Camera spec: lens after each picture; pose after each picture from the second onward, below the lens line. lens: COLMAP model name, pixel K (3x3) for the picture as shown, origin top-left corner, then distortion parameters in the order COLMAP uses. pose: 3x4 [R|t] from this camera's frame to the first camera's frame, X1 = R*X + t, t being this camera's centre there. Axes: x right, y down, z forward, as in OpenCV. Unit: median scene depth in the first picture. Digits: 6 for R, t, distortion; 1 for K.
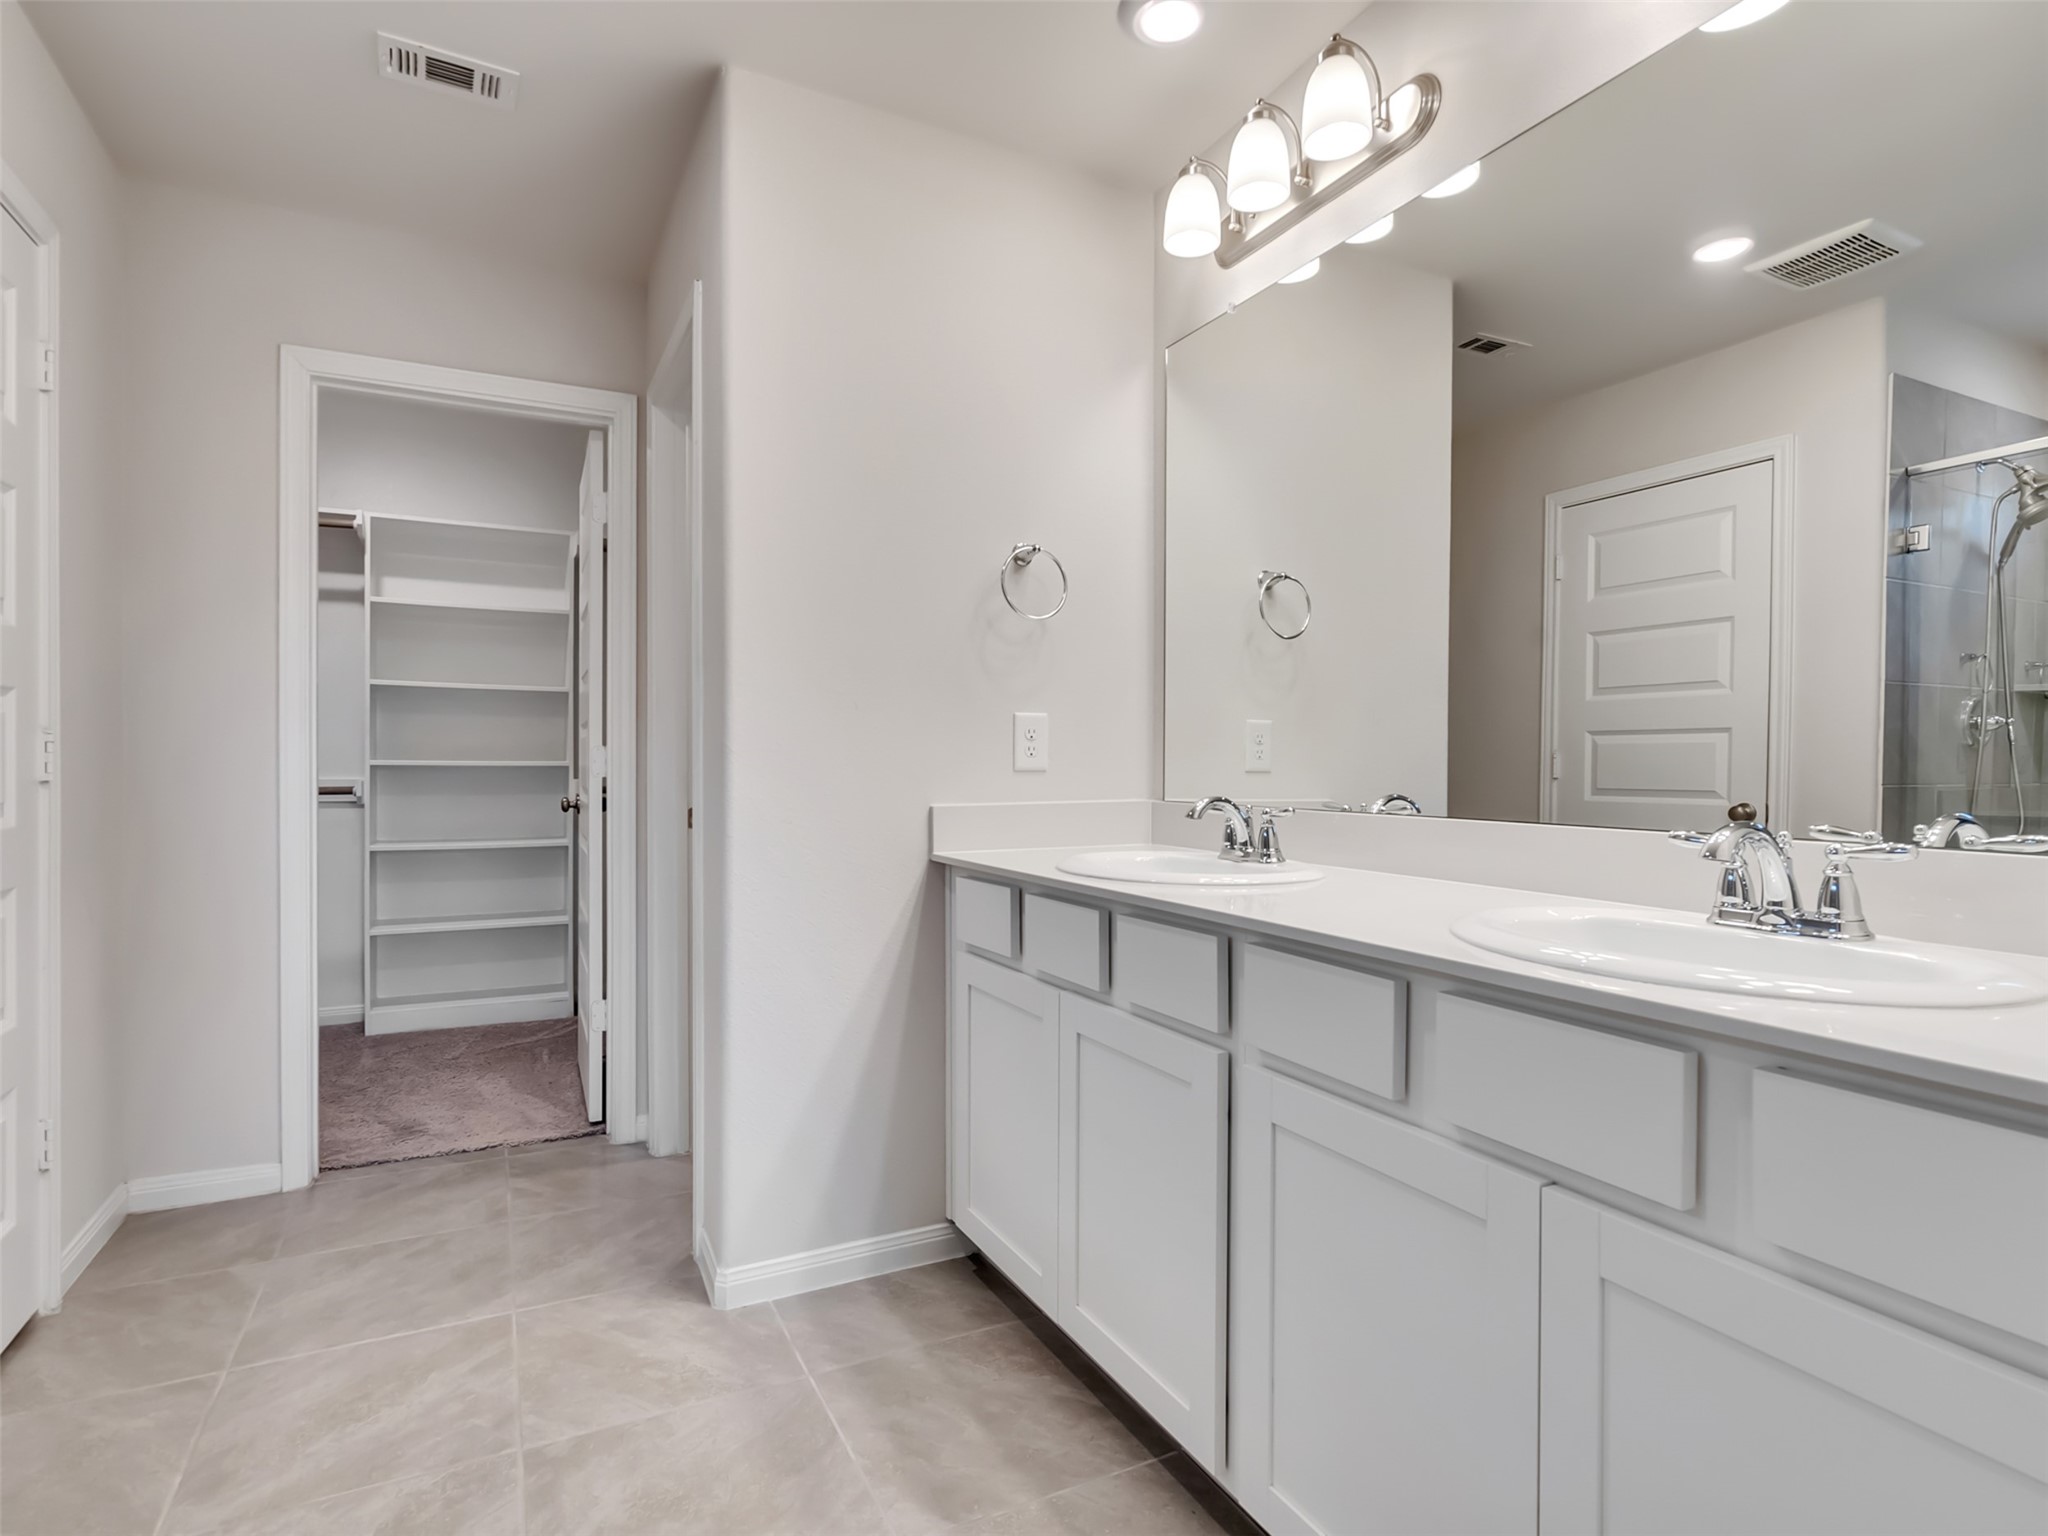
lens RADIAL K [[1055.2, 0, 1017.5], [0, 1055.2, 766.3], [0, 0, 1]] dist [-0.008037, 0.003847]
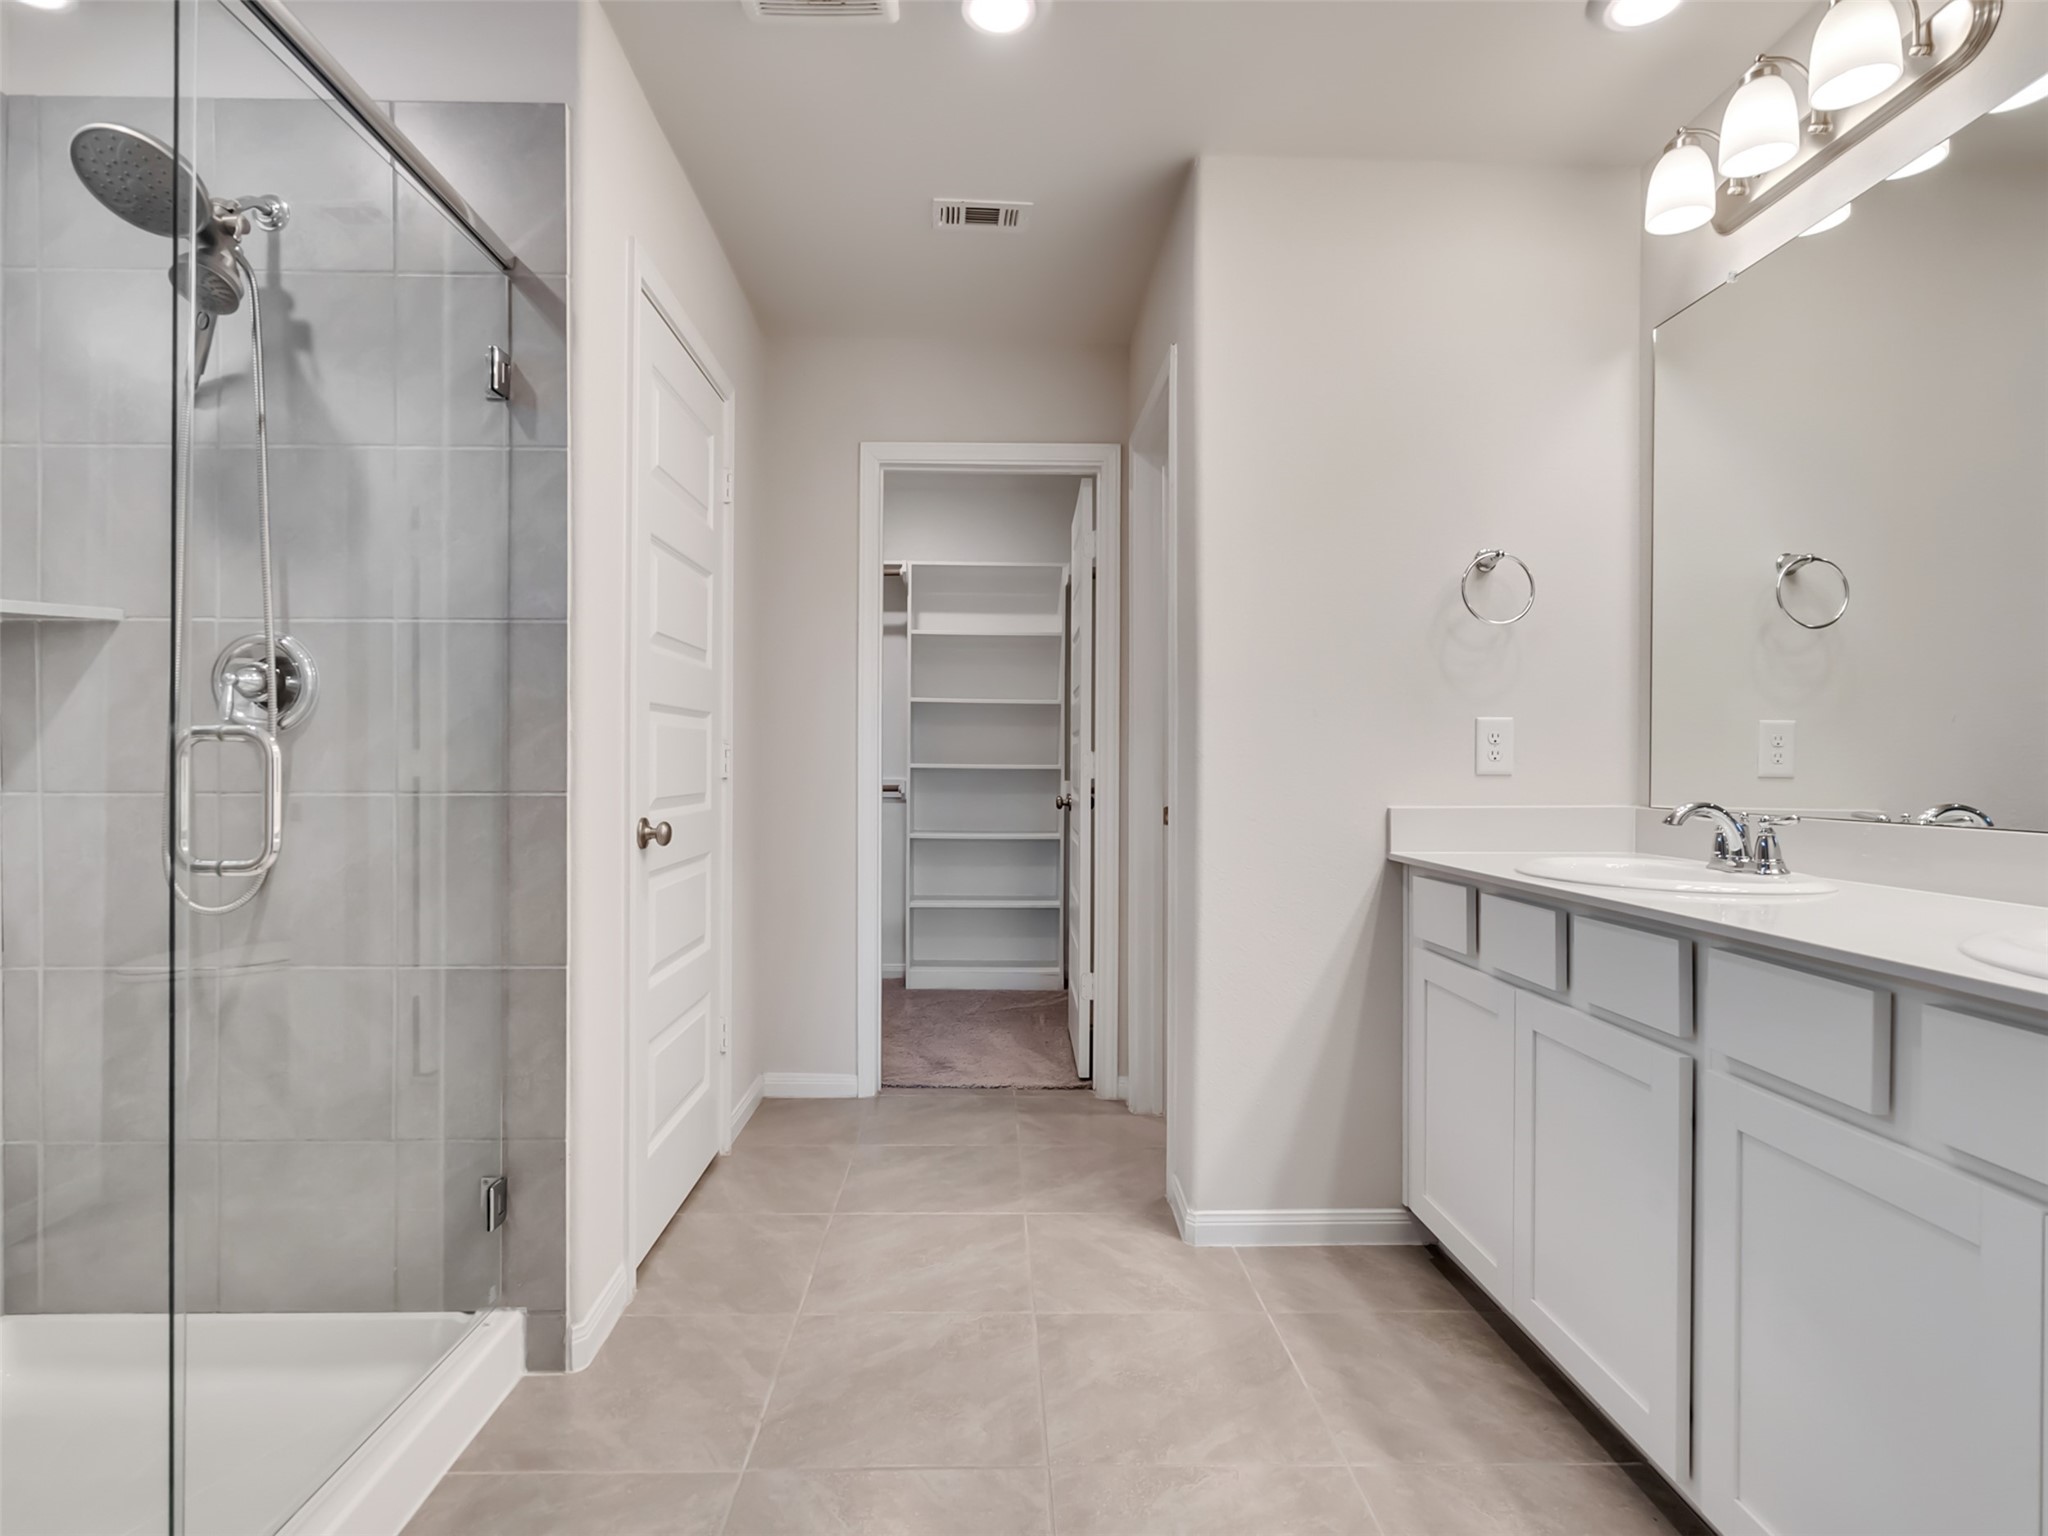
lens RADIAL K [[1055.2, 0, 1000.3], [0, 1055.2, 767.2], [0, 0, 1]] dist [-0.008037, 0.003847]
pose [[0.899317, 0.002592, -0.437289, 0.030604], [-0.004183, 0.999988, -0.002676, 0.001943], [0.437276, 0.004235, 0.899317, -0.118549]]
